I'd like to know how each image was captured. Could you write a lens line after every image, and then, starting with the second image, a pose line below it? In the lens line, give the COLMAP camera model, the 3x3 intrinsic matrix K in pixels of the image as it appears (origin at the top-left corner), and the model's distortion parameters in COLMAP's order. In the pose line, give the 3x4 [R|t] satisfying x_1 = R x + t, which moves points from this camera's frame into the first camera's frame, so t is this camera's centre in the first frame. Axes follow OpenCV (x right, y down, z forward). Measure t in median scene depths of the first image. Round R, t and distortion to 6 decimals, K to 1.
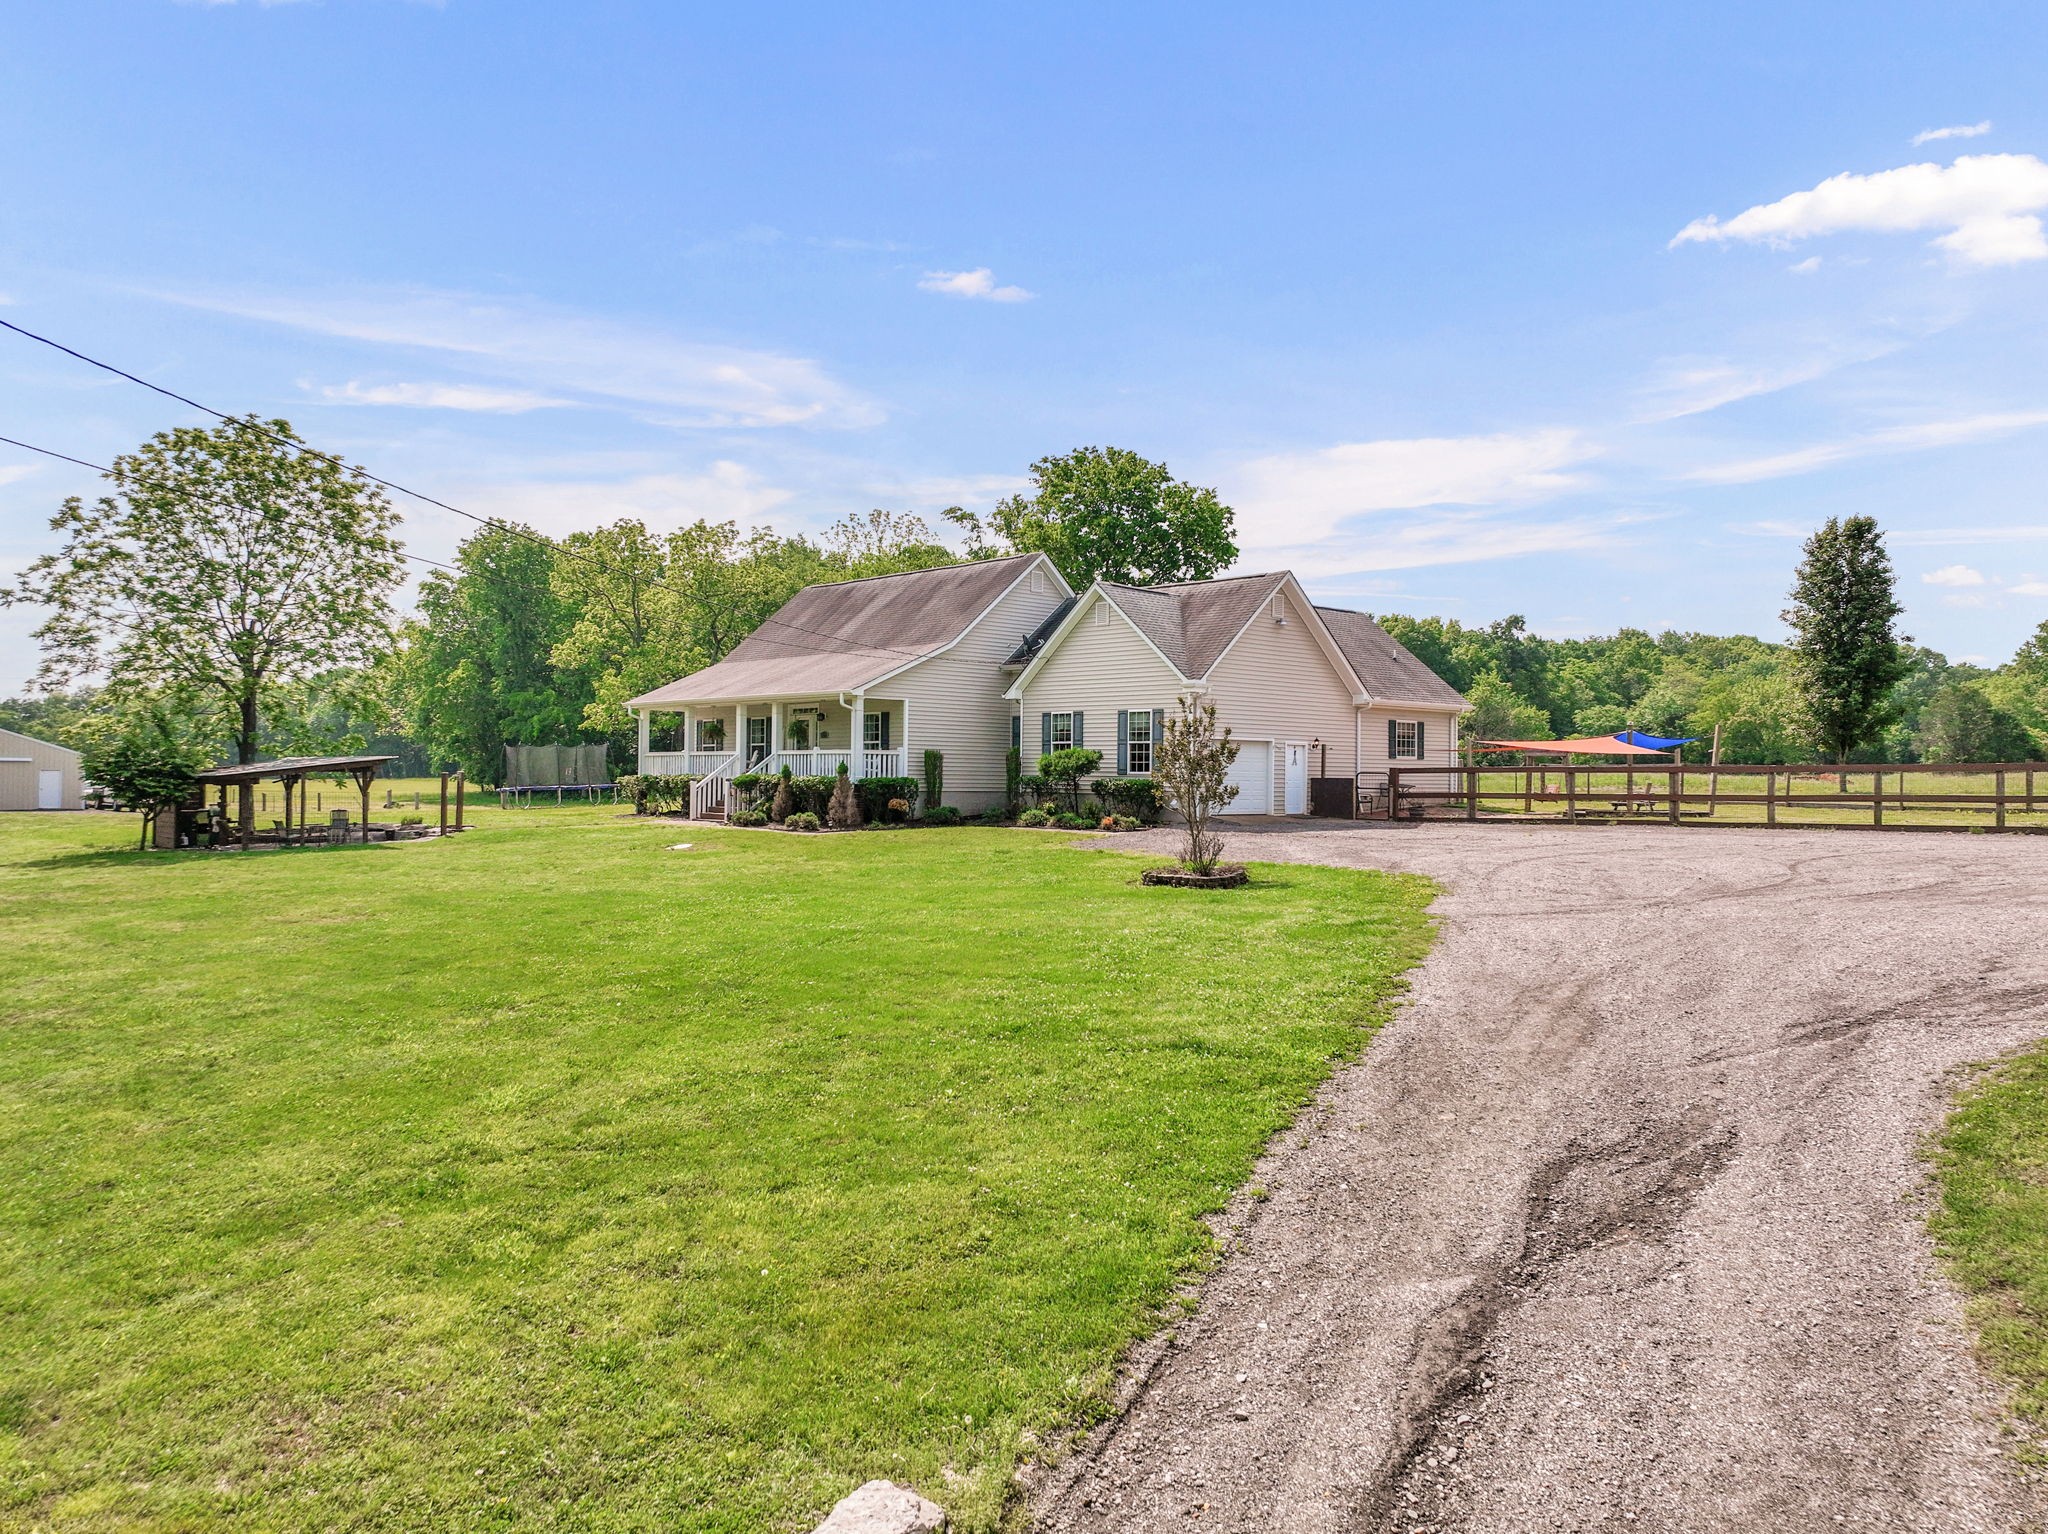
lens RADIAL K [[1470.8, 0, 1024.0], [0, 1470.8, 767.0], [0, 0, 1]] dist [-0.004467, 0.002606]
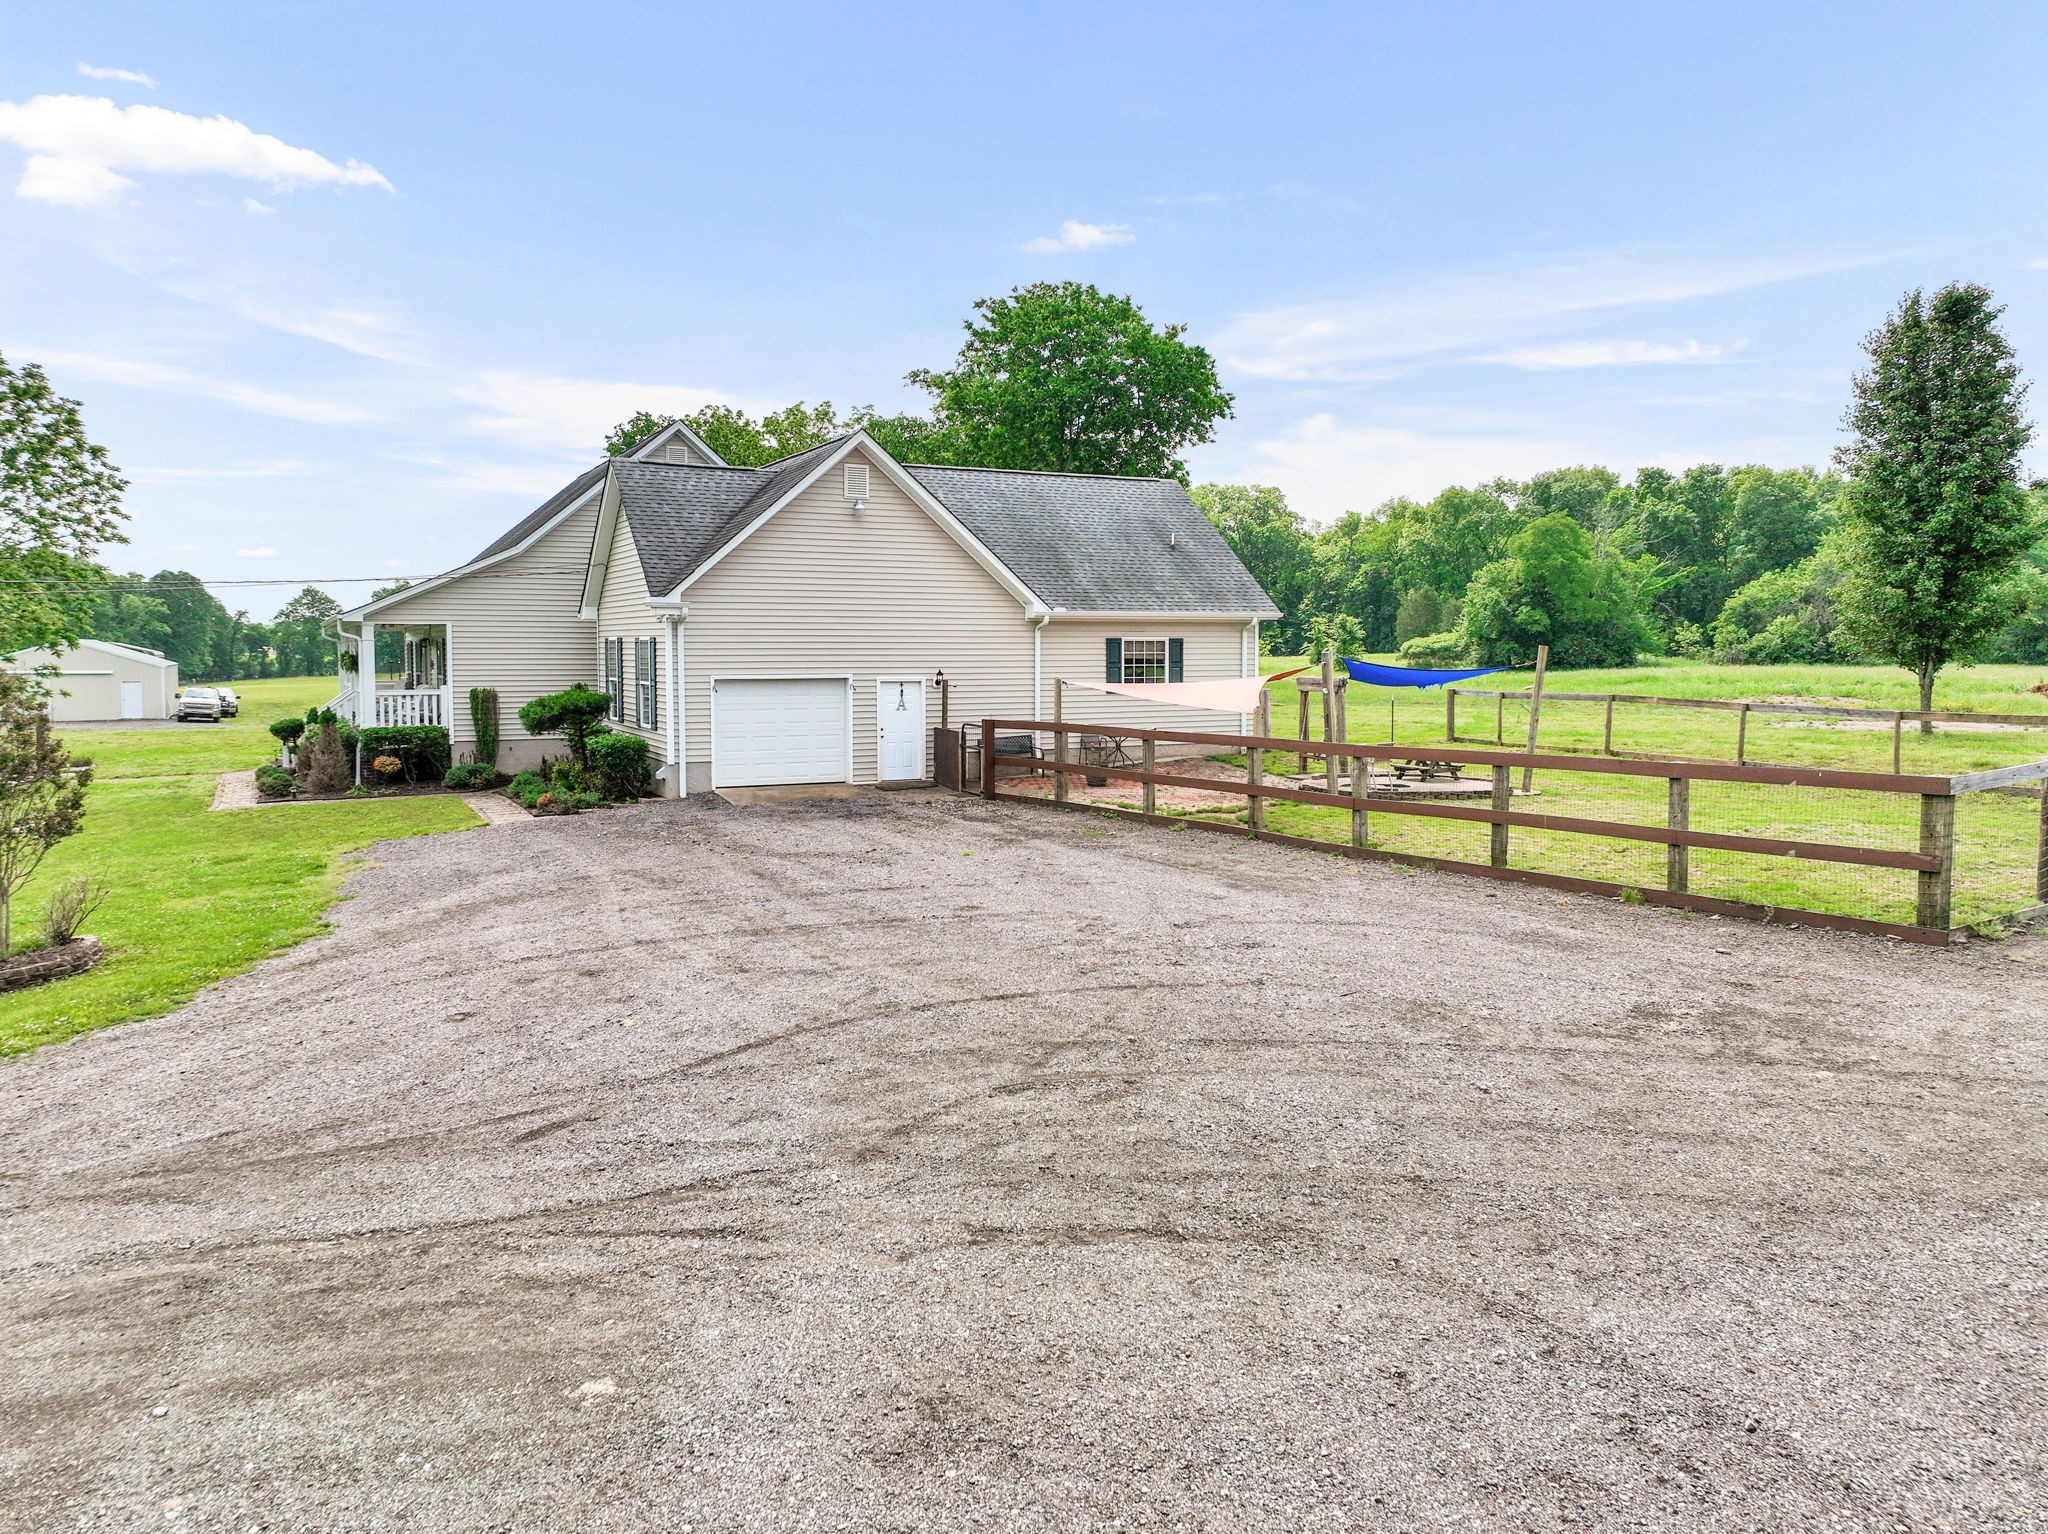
lens RADIAL K [[1452.3, 0, 1034.1], [0, 1452.3, 755.1], [0, 0, 1]] dist [0.005049, 0.008496]
pose [[0.965977, 0.006636, -0.258542, 0.347295], [0.012549, 0.997291, 0.072485, -0.024012], [0.258323, -0.073263, 0.963277, 0.293919]]
